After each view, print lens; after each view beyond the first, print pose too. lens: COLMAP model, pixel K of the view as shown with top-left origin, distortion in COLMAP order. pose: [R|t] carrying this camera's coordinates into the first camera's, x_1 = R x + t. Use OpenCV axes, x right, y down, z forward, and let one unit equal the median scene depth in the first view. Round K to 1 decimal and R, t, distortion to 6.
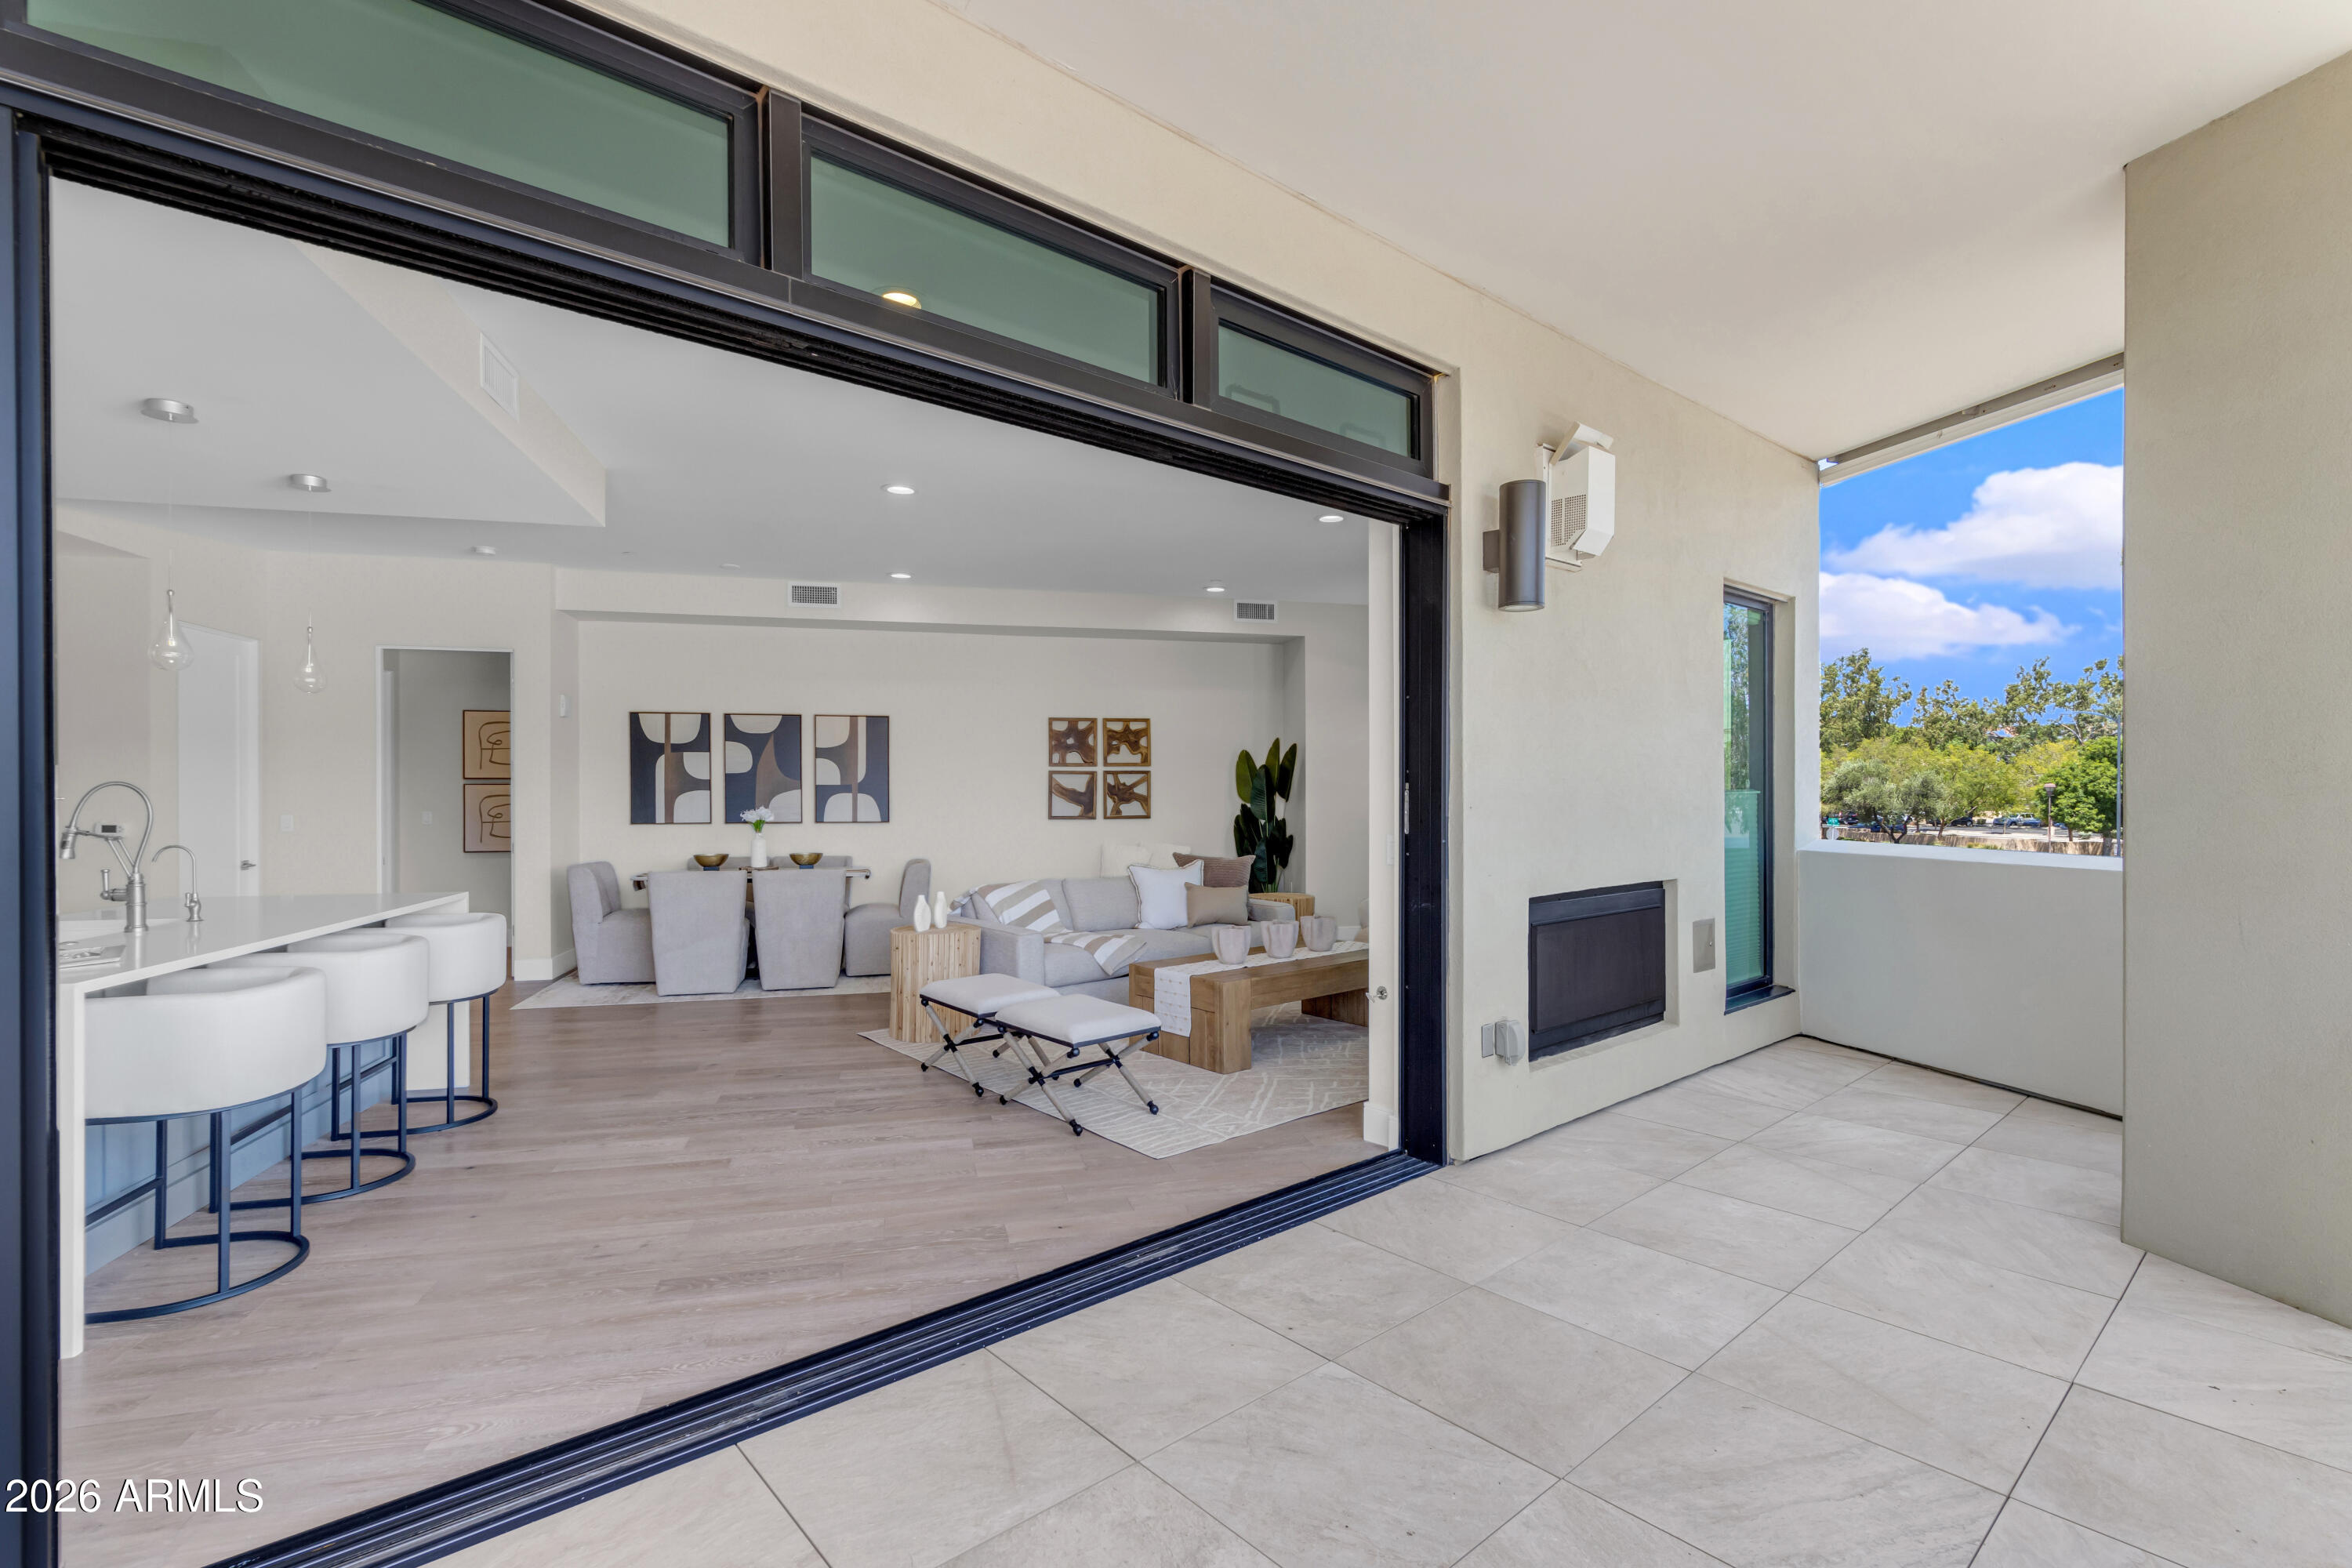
lens RADIAL K [[1078.2, 0, 1174.6], [0, 1078.2, 781.1], [0, 0, 1]] dist [0.001745, 0.001541]
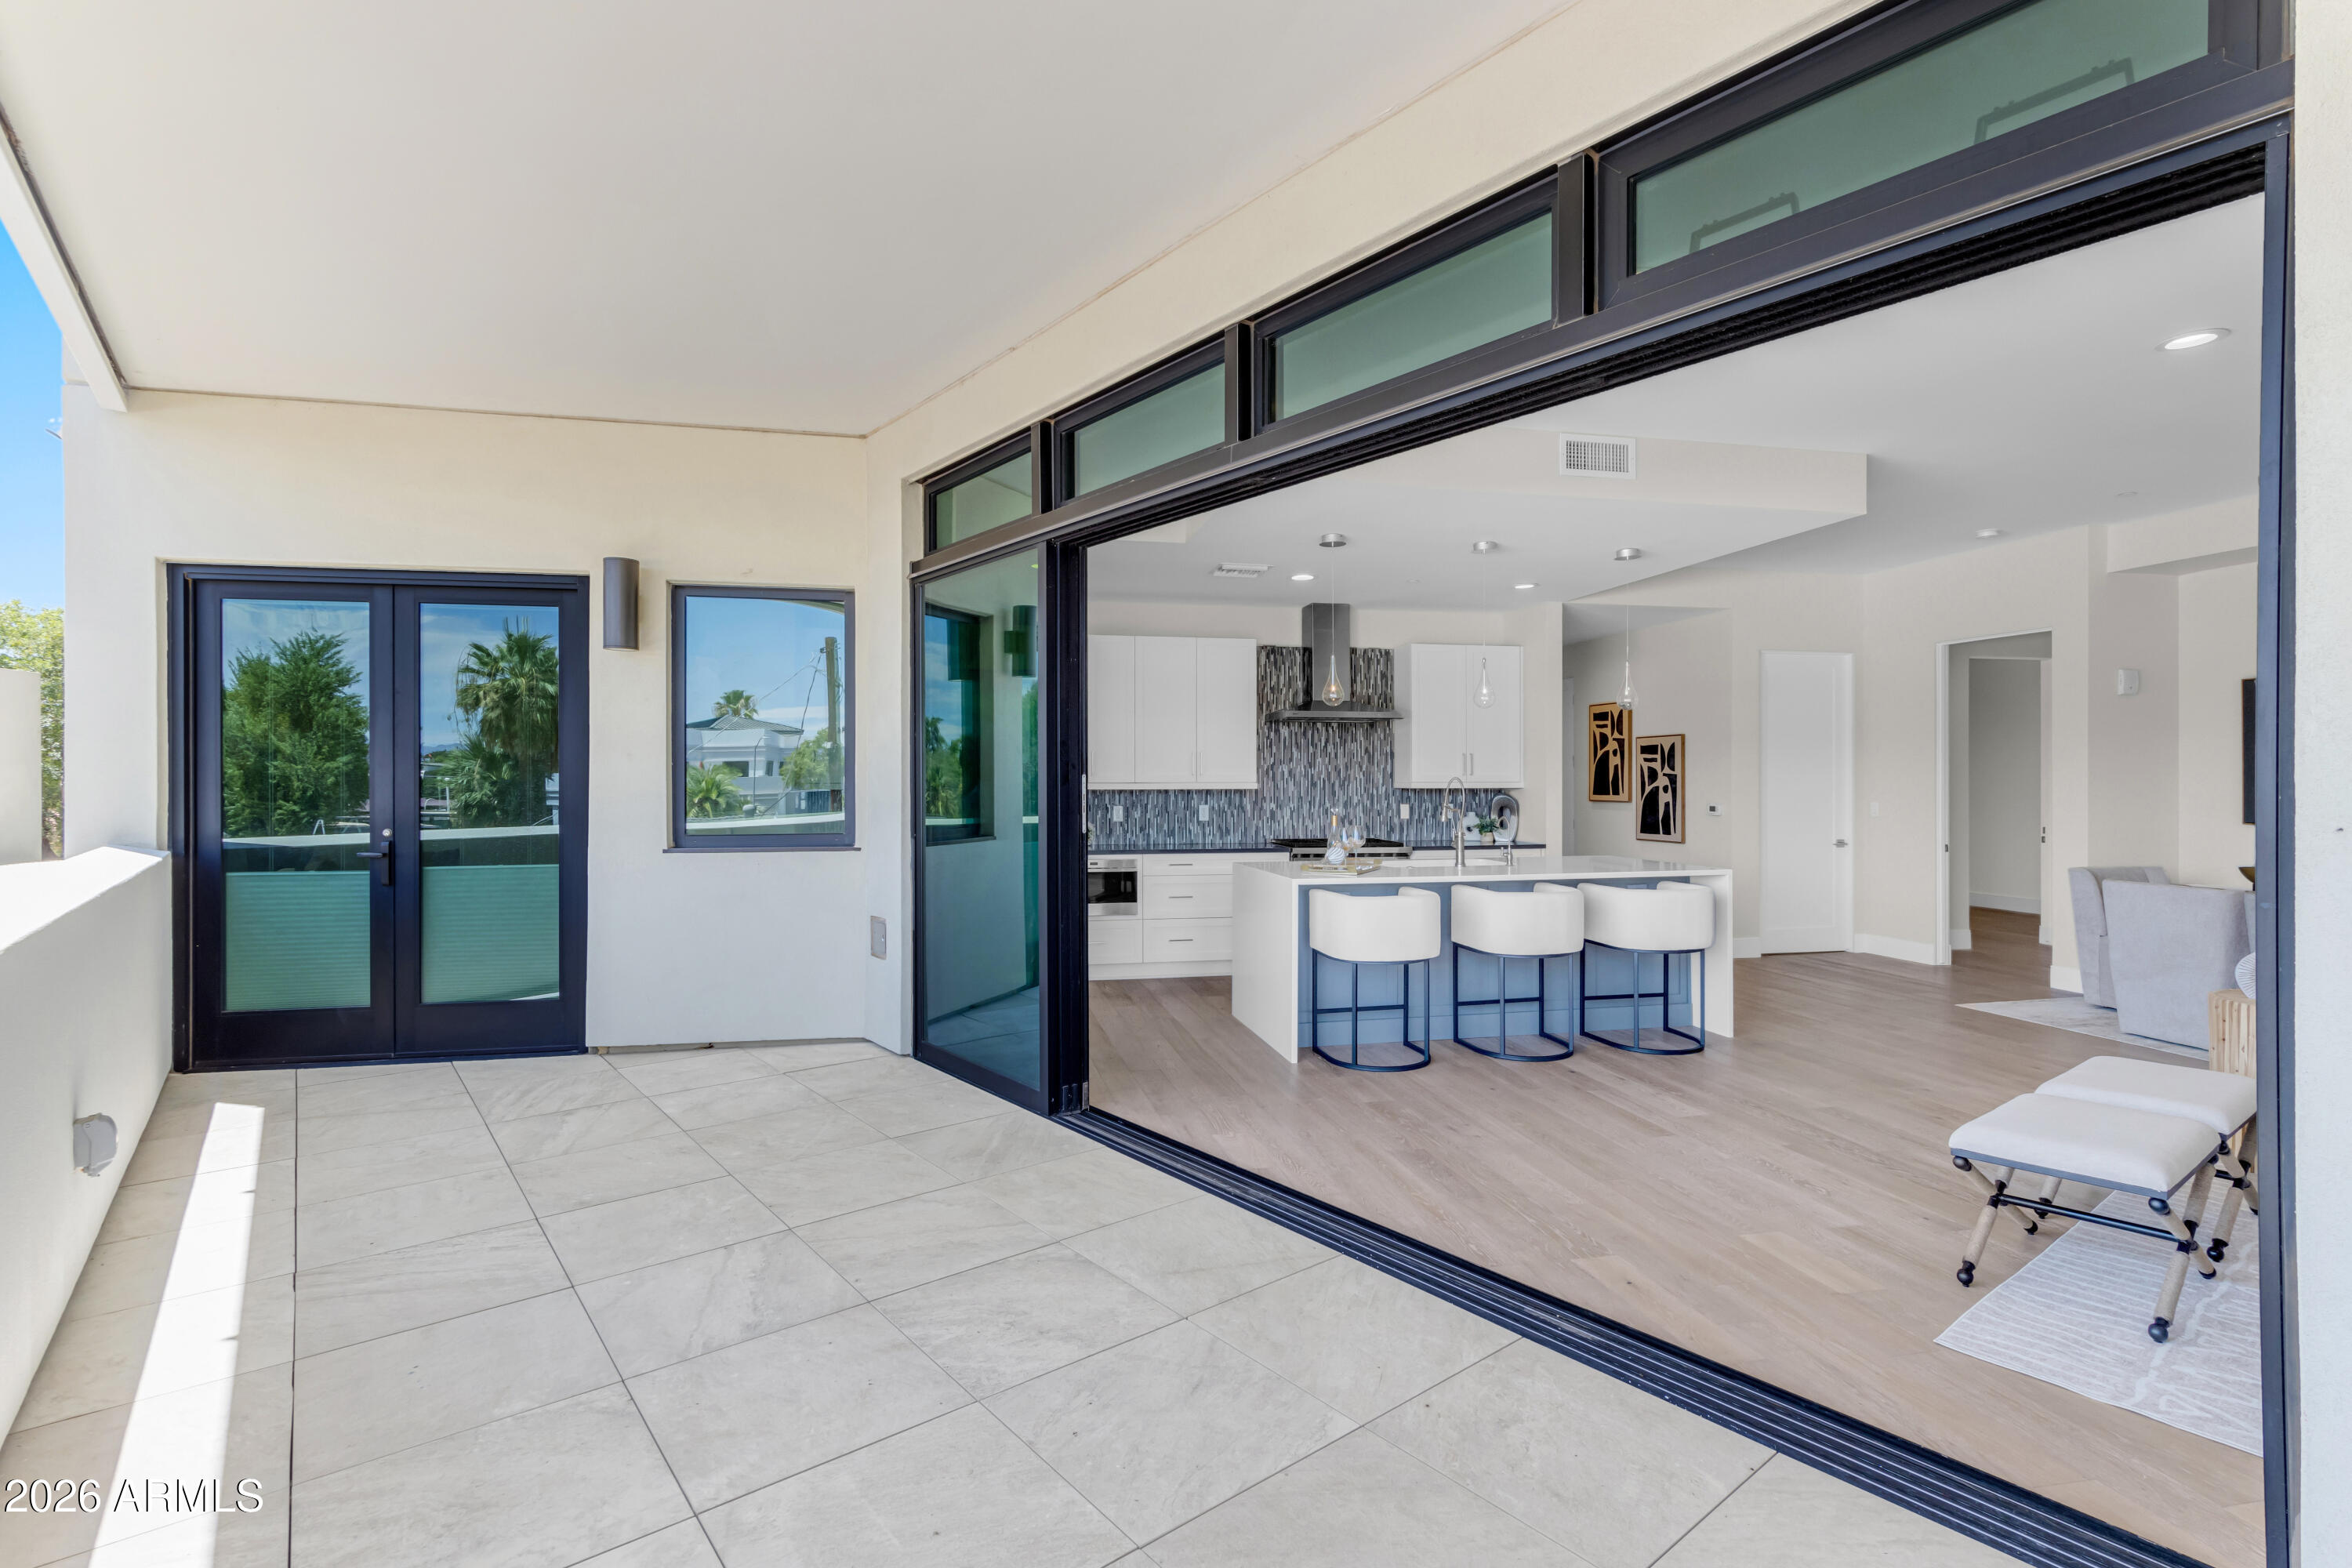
lens RADIAL K [[1078.2, 0, 1176.4], [0, 1078.2, 784.9], [0, 0, 1]] dist [0.001745, 0.001541]
pose [[-0.030249, 0.004832, -0.999531, 0.353442], [0.011152, 0.999928, 0.004496, -0.000391], [0.999480, -0.011010, -0.030301, 0.297891]]
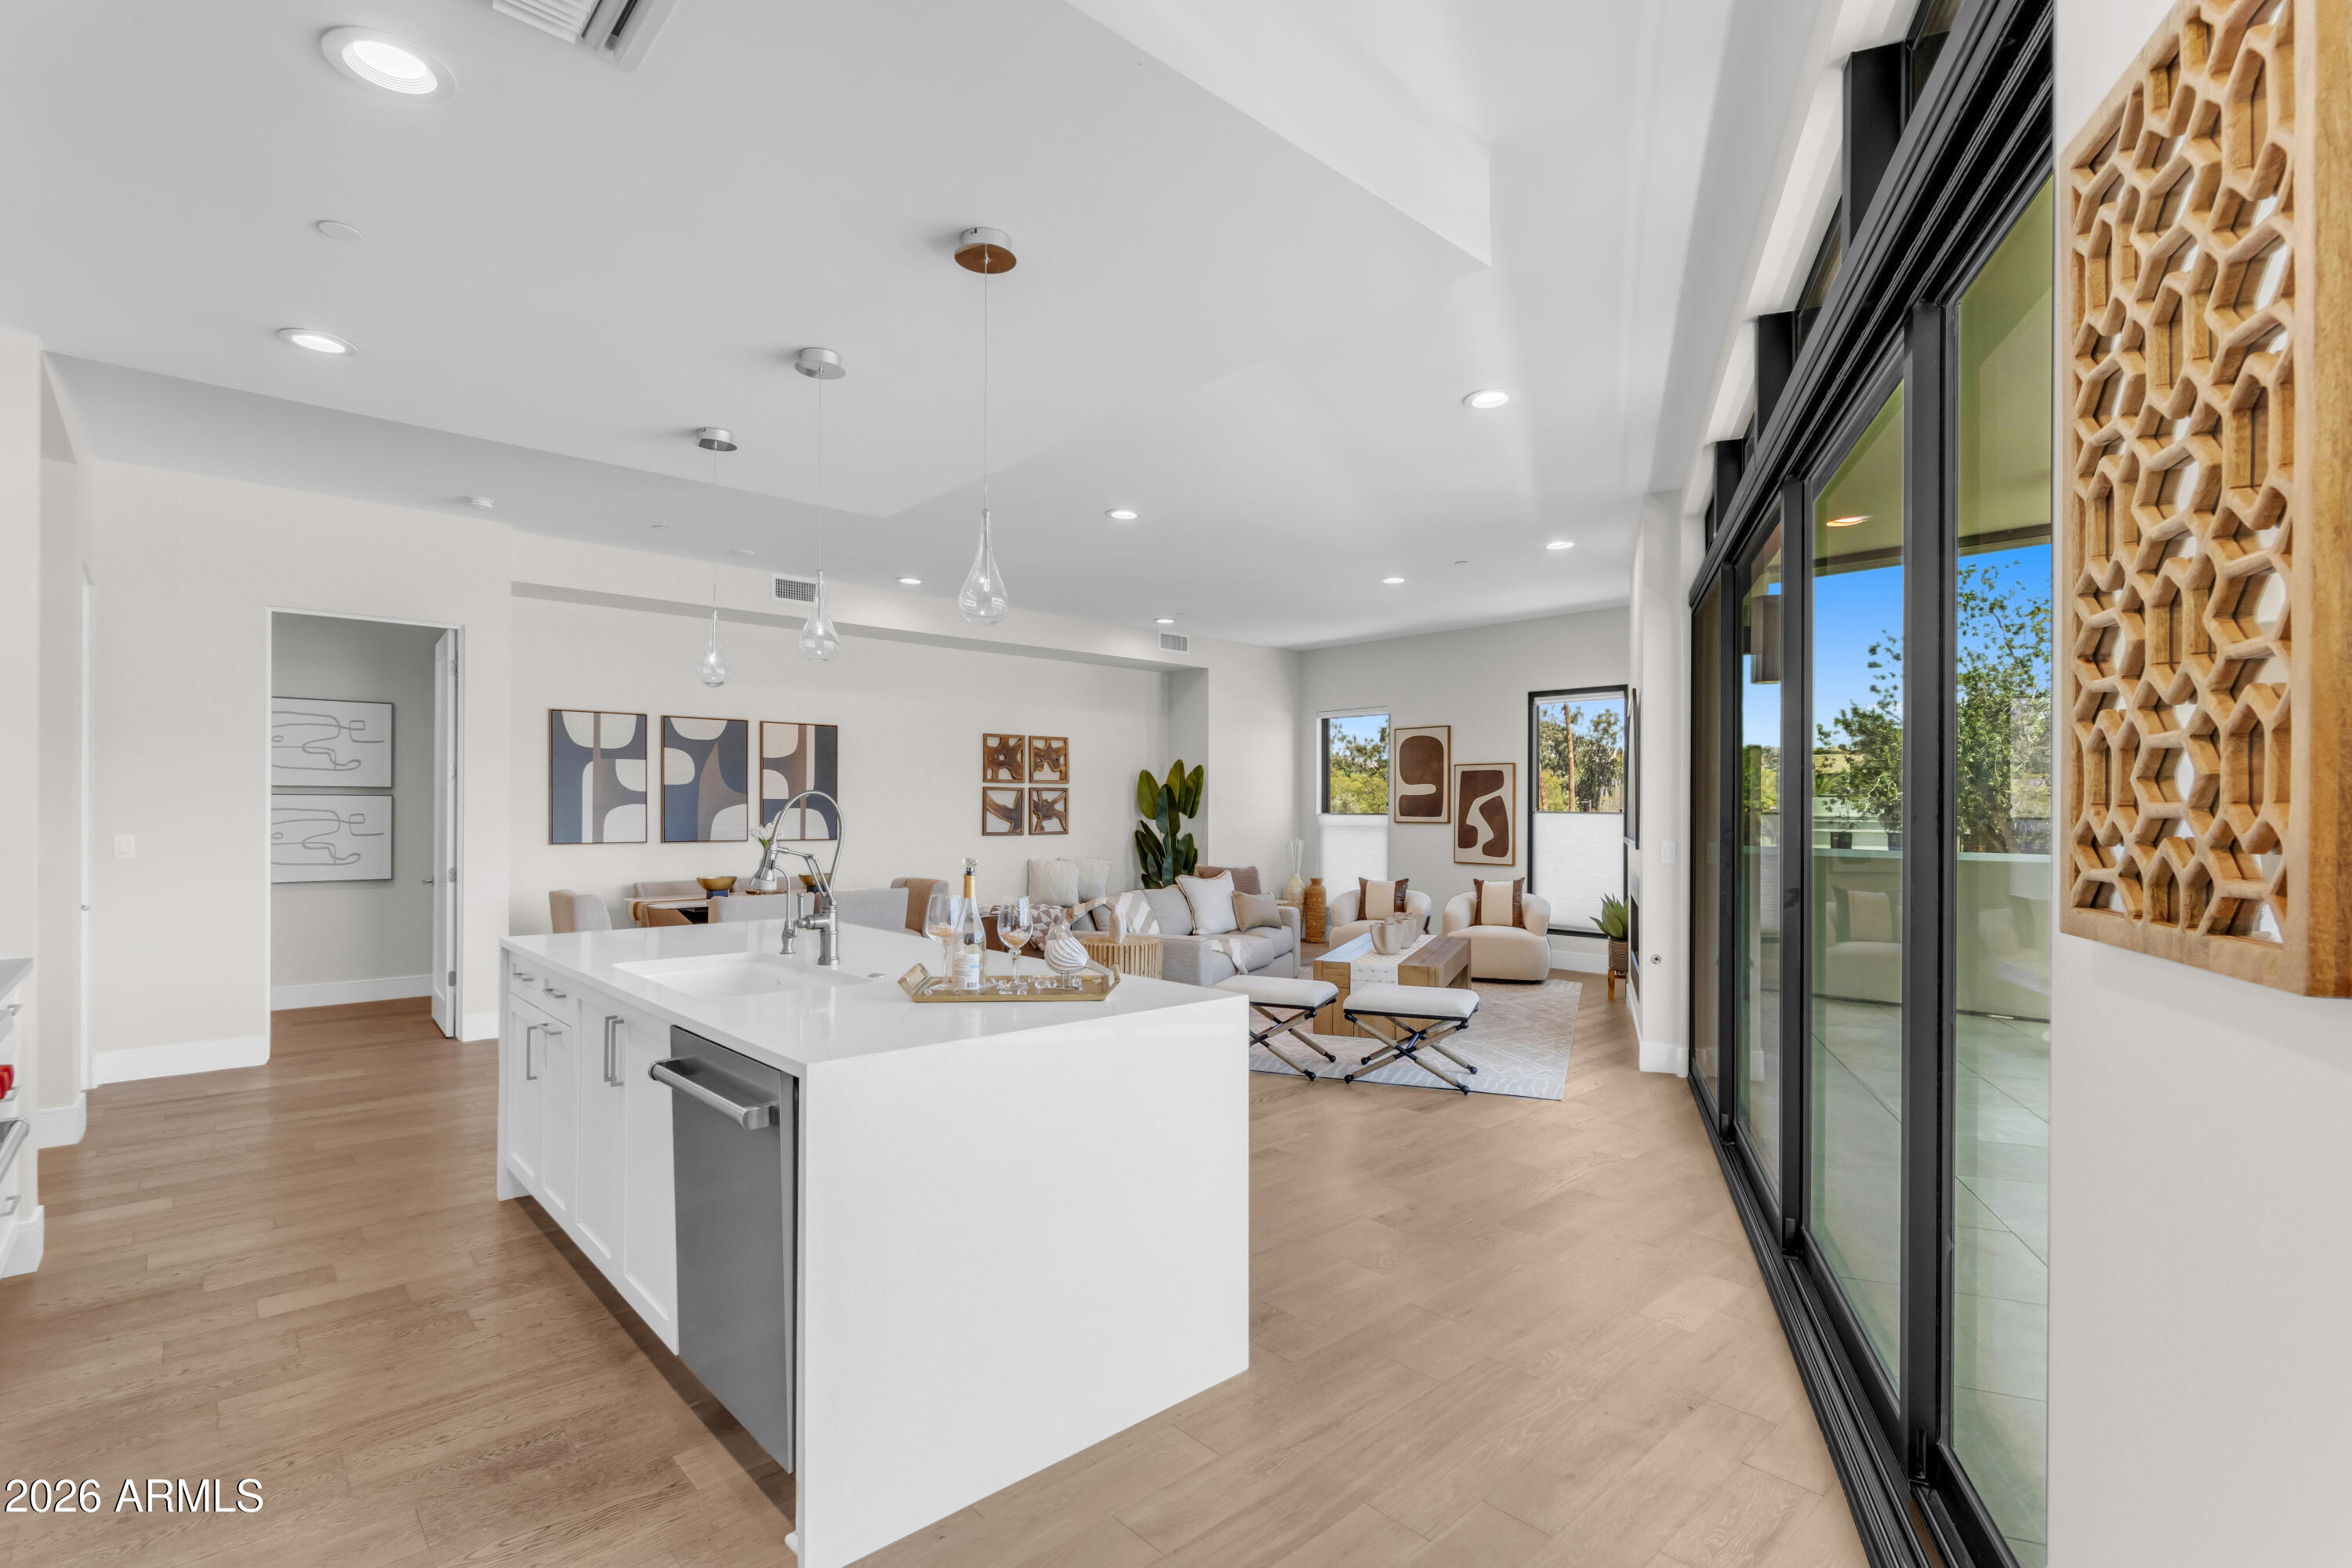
lens RADIAL K [[1078.2, 0, 1140.8], [0, 1078.2, 813.8], [0, 0, 1]] dist [0.001745, 0.001541]
pose [[0.884979, 0.003400, 0.465618, -0.478353], [-0.009942, 0.999883, 0.011594, 0.002400], [-0.465525, -0.014890, 0.884910, 0.052038]]
